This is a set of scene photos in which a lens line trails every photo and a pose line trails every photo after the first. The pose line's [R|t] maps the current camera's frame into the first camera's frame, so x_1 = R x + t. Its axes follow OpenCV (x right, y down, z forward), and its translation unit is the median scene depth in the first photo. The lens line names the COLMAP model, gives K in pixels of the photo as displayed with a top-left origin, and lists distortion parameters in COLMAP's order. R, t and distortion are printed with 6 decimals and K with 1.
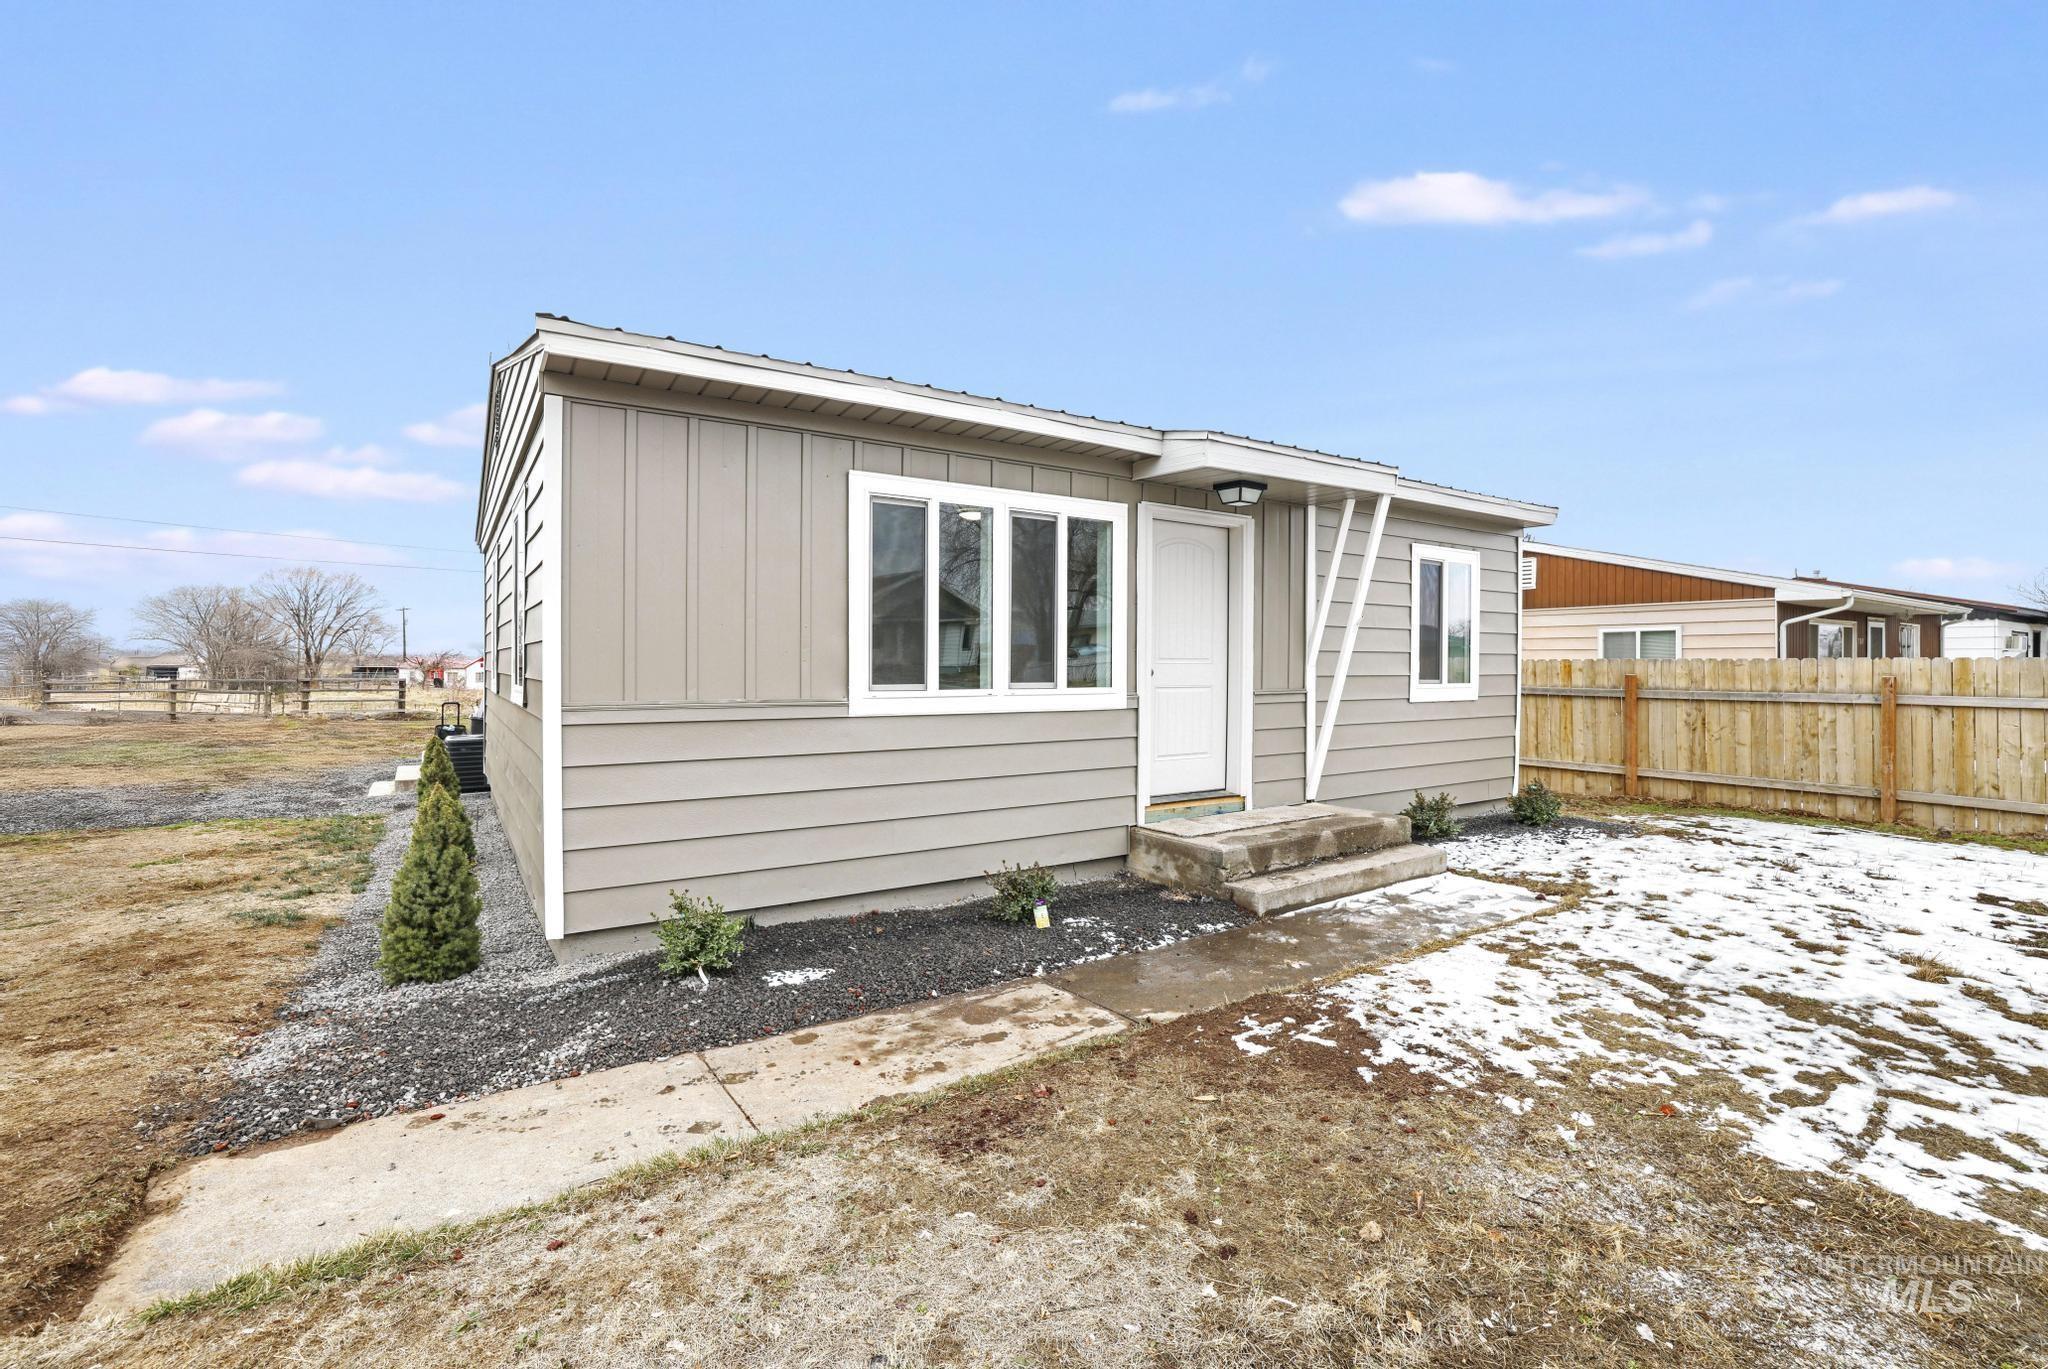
lens RADIAL K [[896.9, 0, 1006.4], [0, 896.9, 660.6], [0, 0, 1]] dist [-0.044014, 0.017173]
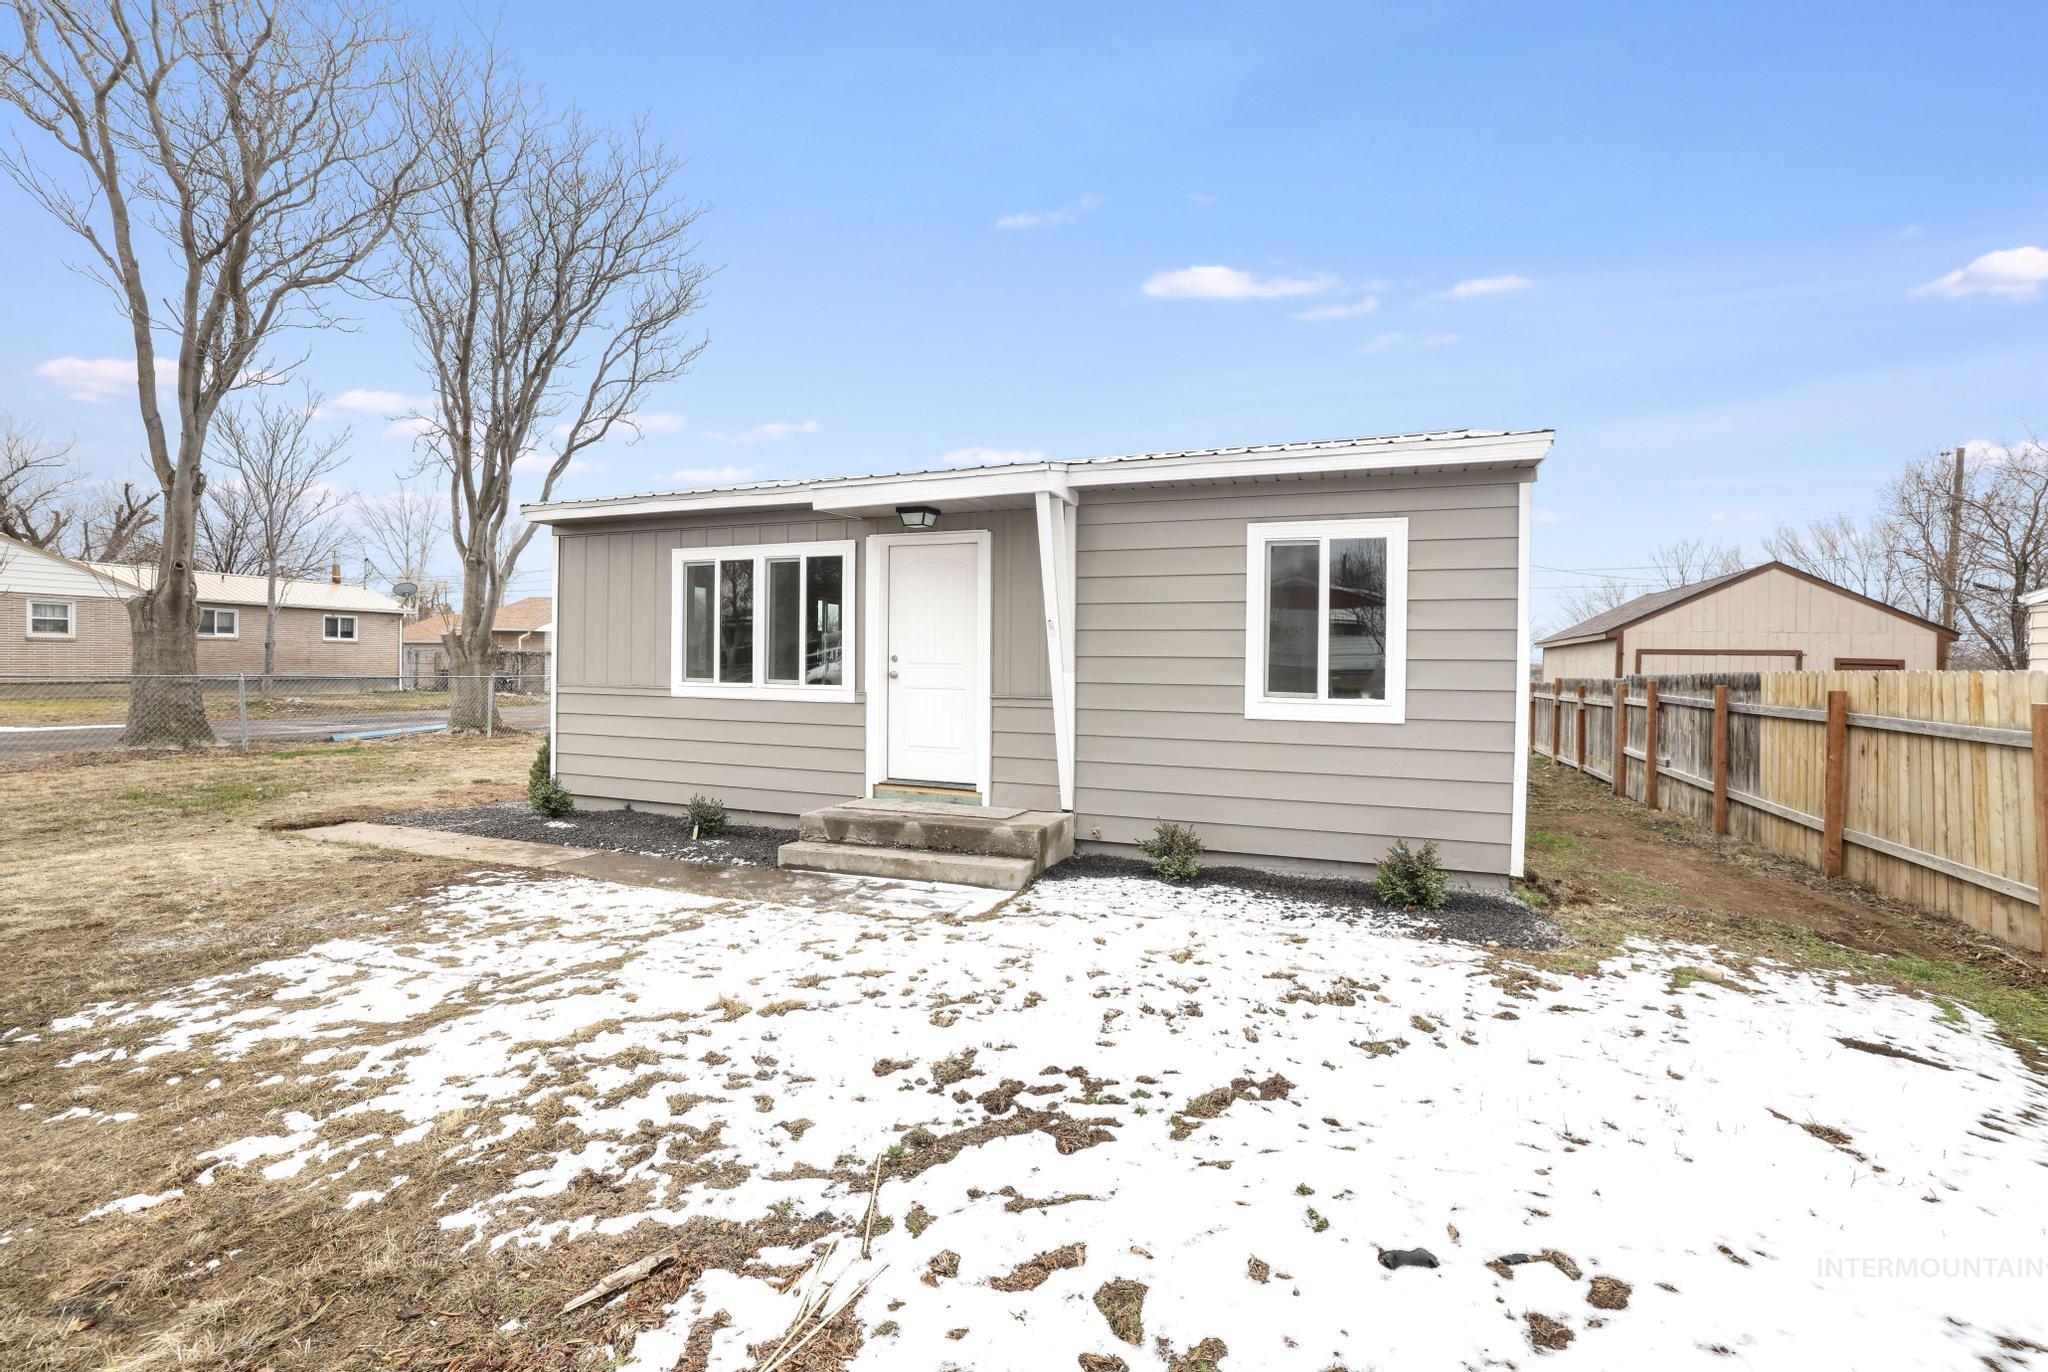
lens RADIAL K [[896.9, 0, 1006.4], [0, 896.9, 662.1], [0, 0, 1]] dist [-0.044014, 0.017173]
pose [[0.586110, 0.003171, -0.810225, 1.499938], [-0.008015, 0.999966, -0.001884, -0.003184], [0.810192, 0.007598, 0.586115, 0.514704]]
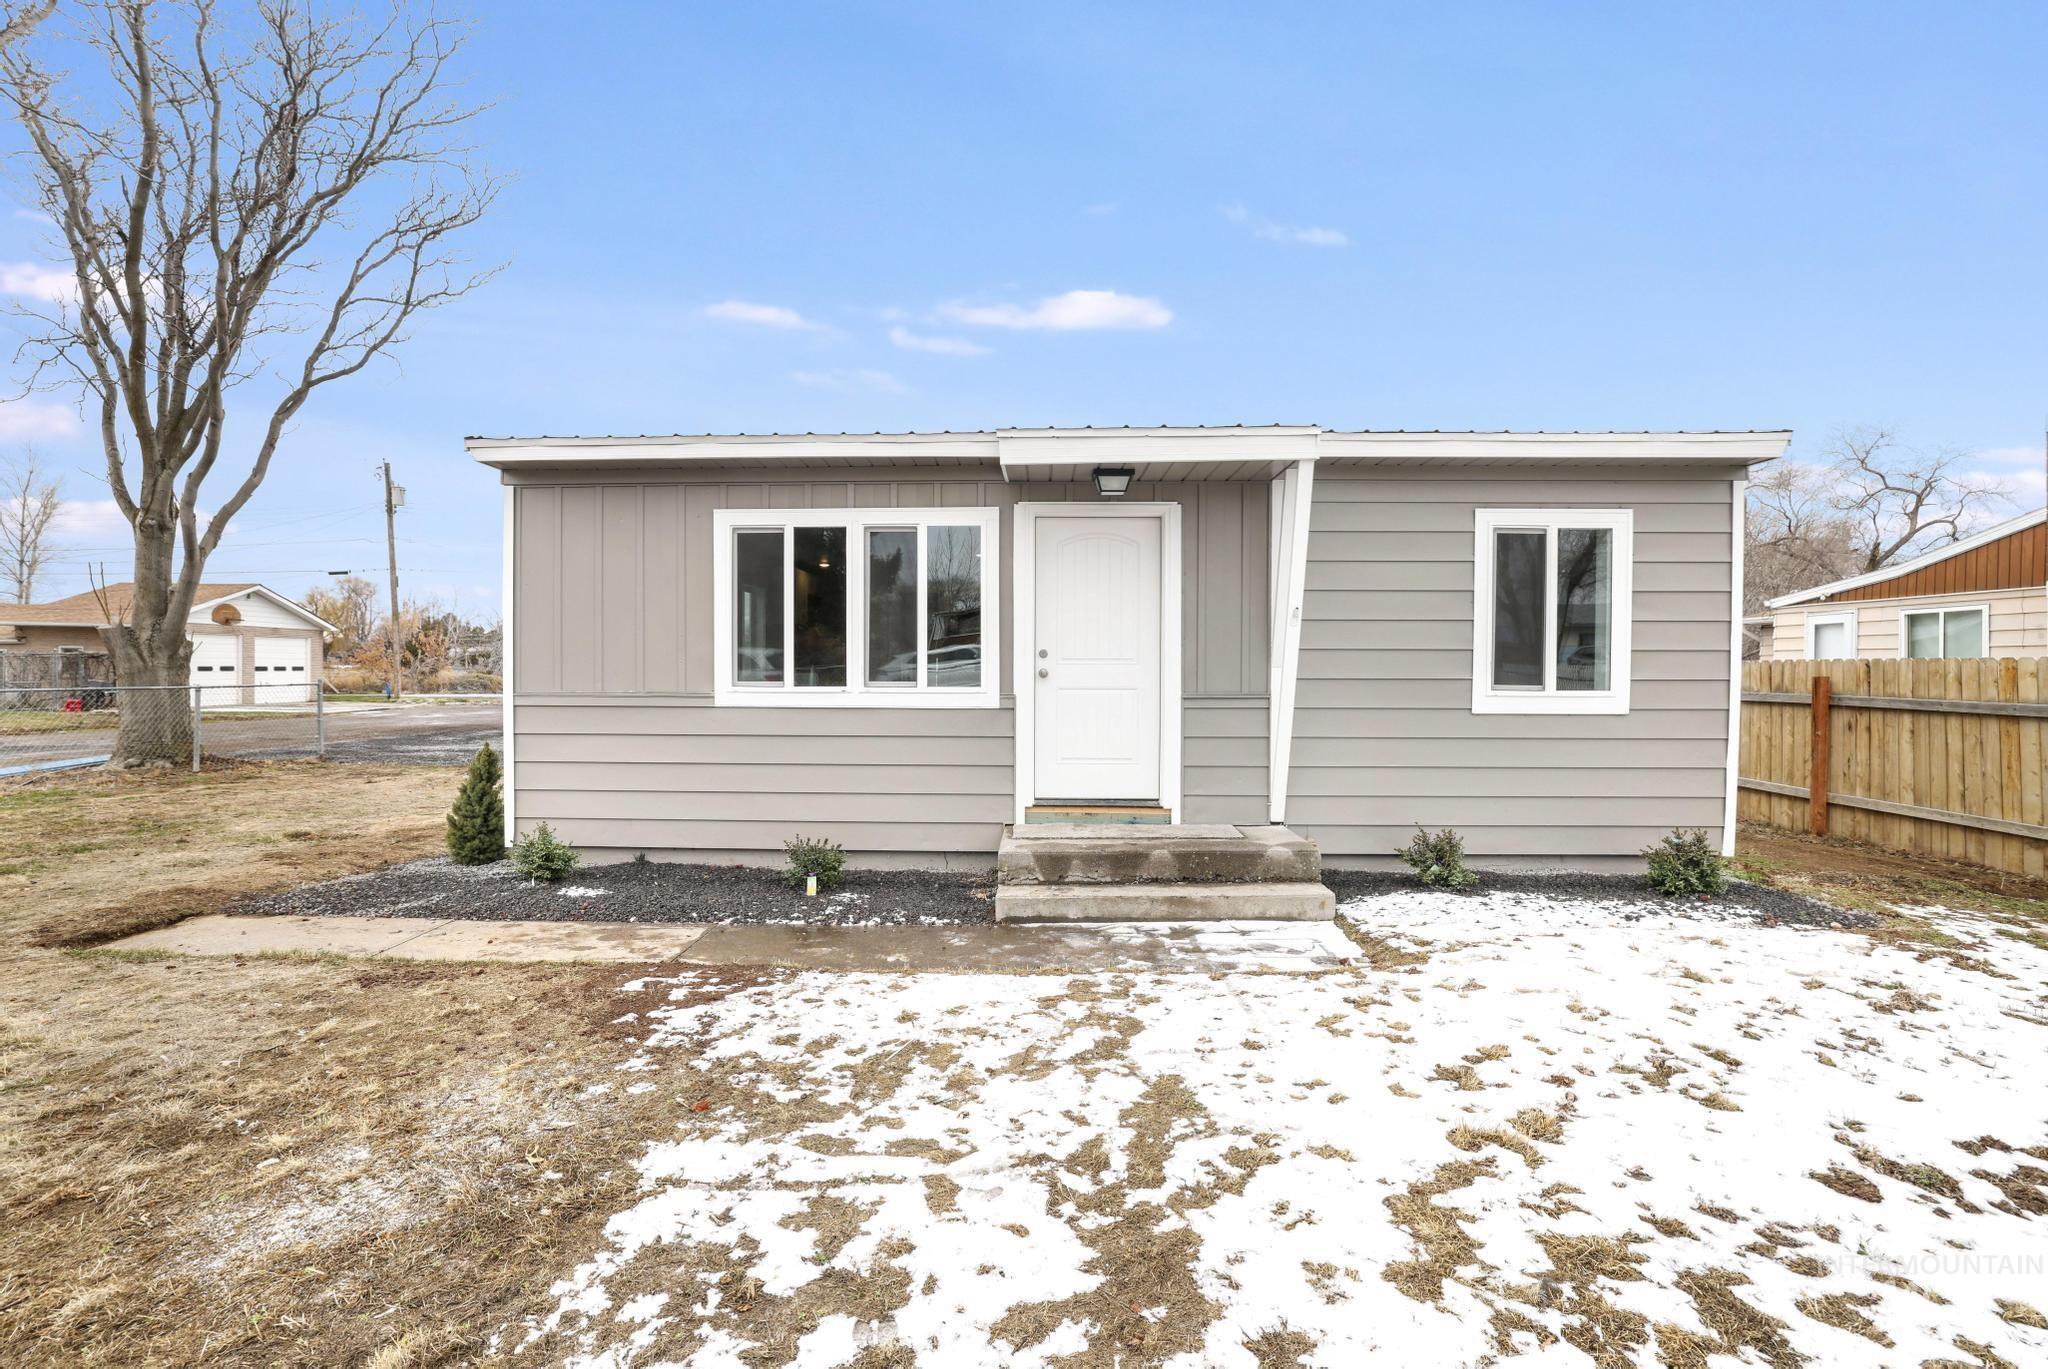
lens RADIAL K [[906.6, 0, 1020.0], [0, 906.6, 671.6], [0, 0, 1]] dist [-0.044286, 0.017106]
pose [[0.823536, 0.002936, -0.567256, 0.867190], [0.001556, 0.999971, 0.007435, 0.005287], [0.567262, -0.007006, 0.823508, 0.195788]]
